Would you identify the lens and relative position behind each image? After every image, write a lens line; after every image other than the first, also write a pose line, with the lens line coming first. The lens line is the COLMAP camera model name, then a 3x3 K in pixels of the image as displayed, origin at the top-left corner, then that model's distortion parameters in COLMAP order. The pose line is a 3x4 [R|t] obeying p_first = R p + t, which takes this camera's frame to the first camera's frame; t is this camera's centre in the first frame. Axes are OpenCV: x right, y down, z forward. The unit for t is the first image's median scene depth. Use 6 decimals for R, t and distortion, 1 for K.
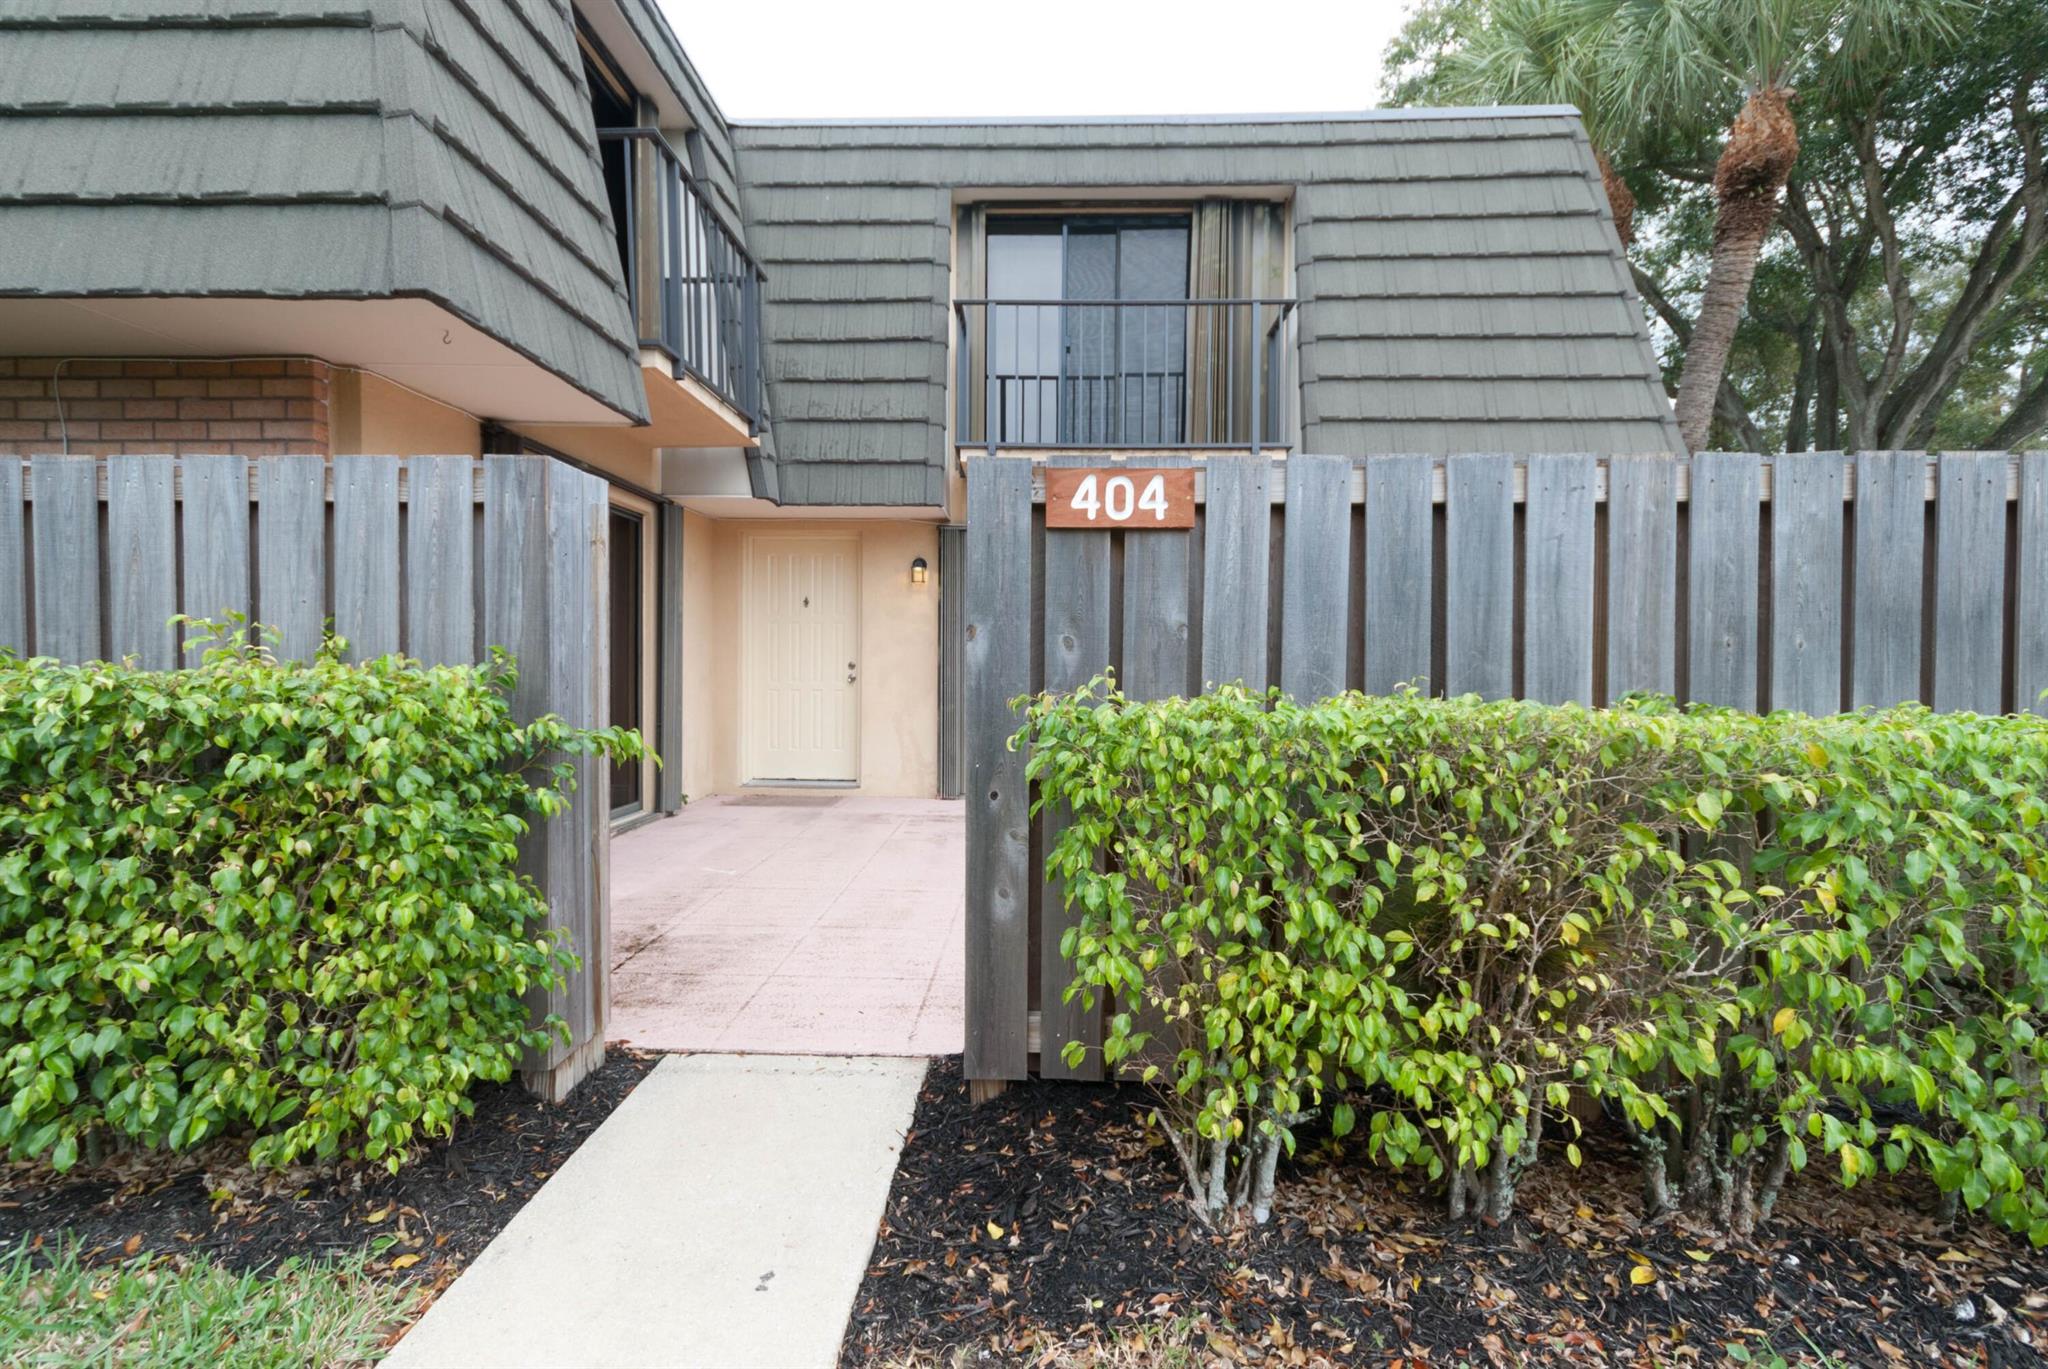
lens RADIAL K [[894.9, 0, 1024.0], [0, 894.9, 684.5], [0, 0, 1]] dist [0.018380, -0.000118]
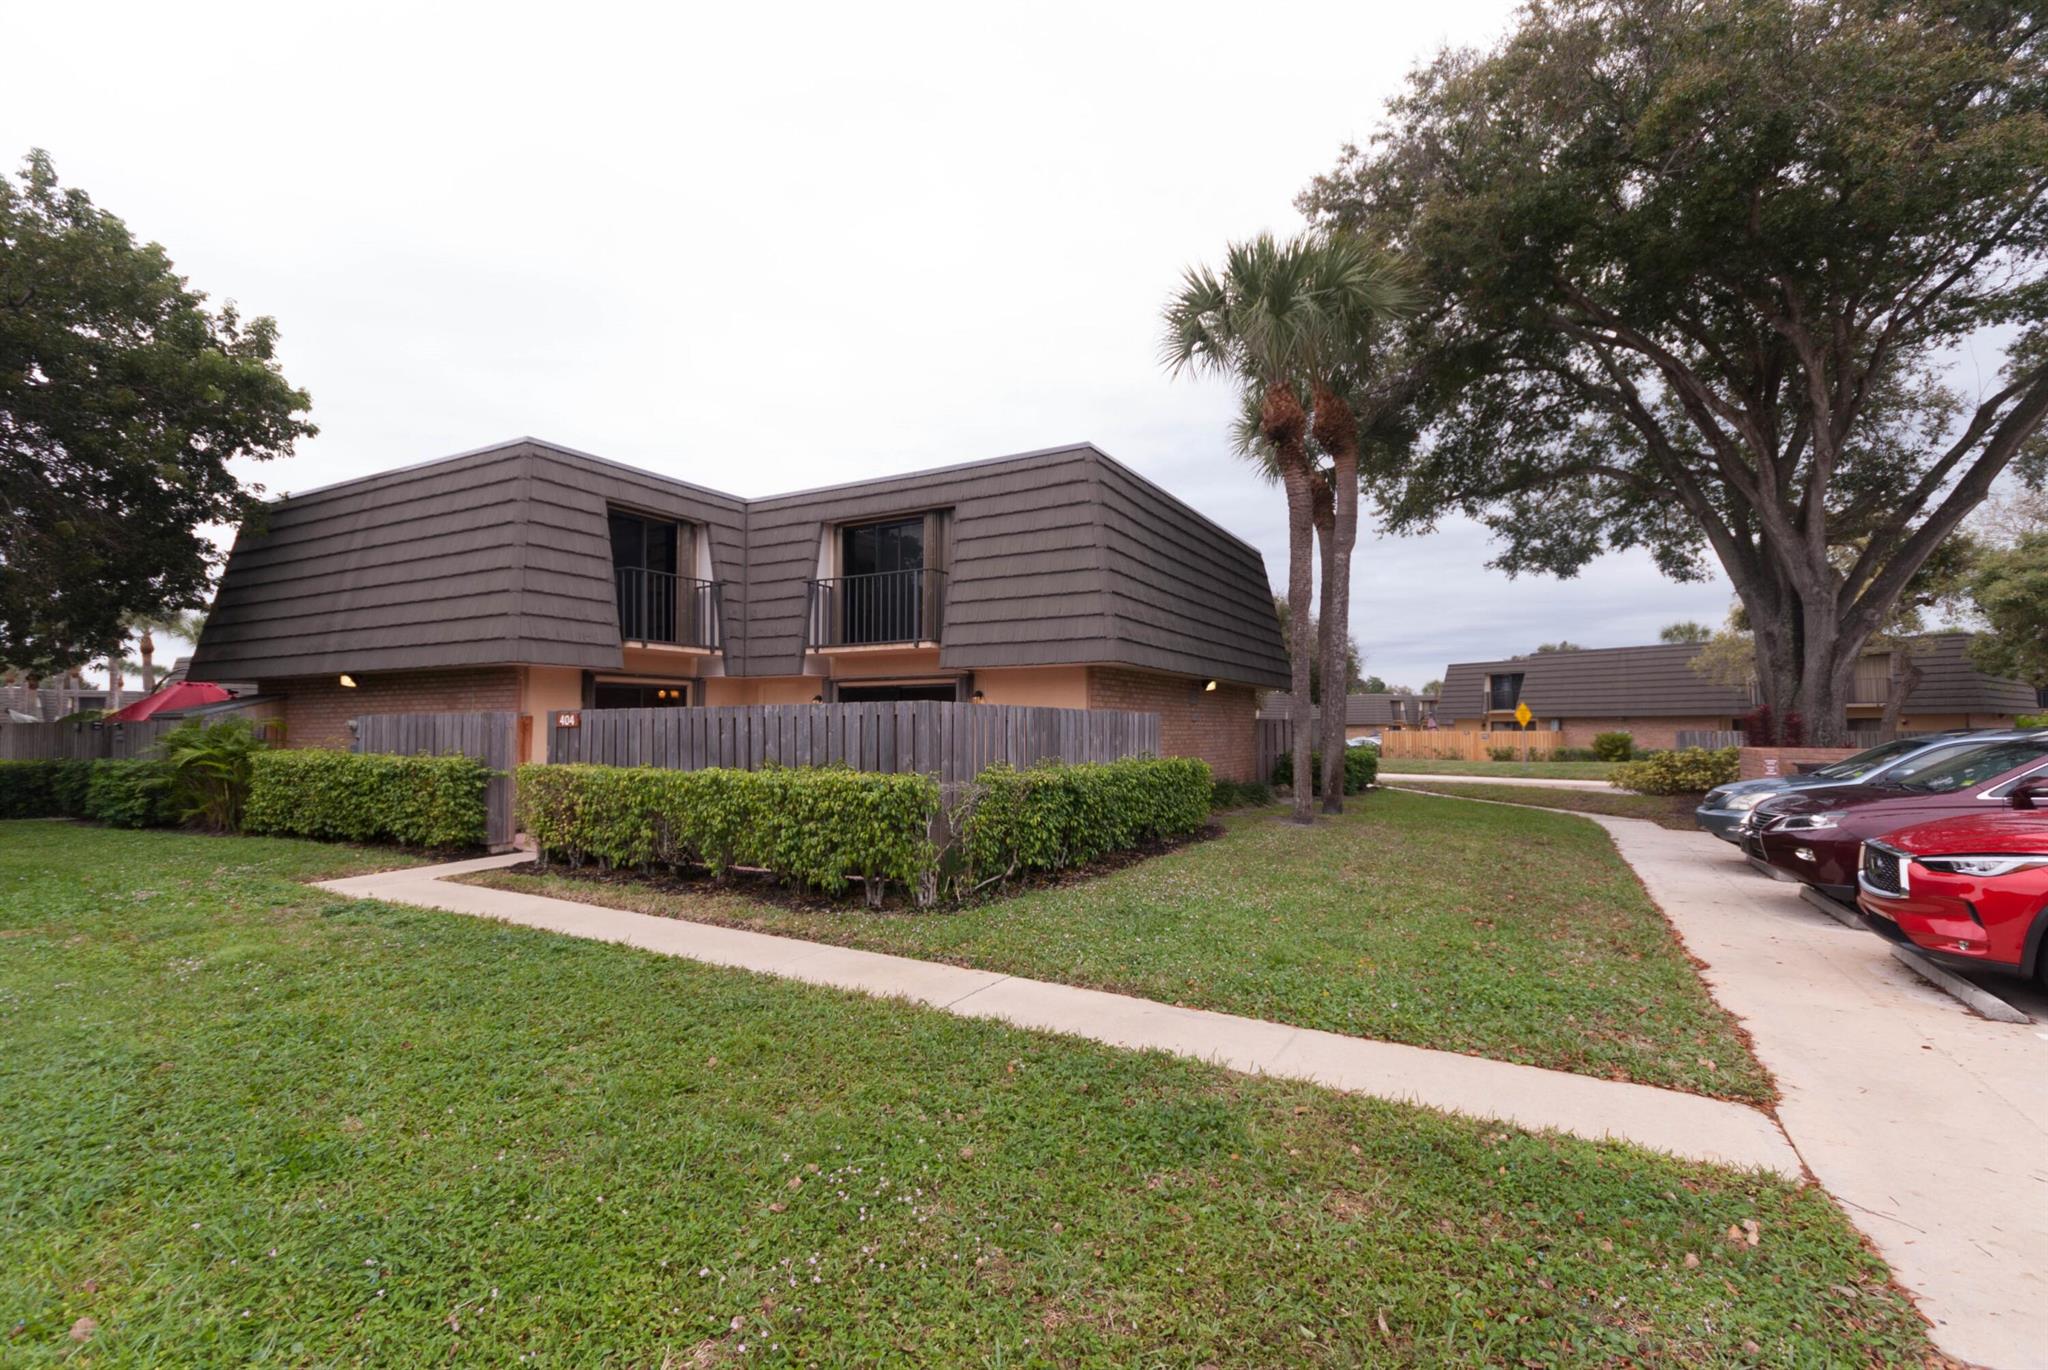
lens RADIAL K [[894.9, 0, 1024.0], [0, 894.9, 685.0], [0, 0, 1]] dist [0.018380, -0.000118]
pose [[0.878407, -0.023833, -0.477319, 1.414370], [-0.013023, 0.997191, -0.073758, -0.028273], [0.477736, 0.071006, 0.875629, -0.610721]]
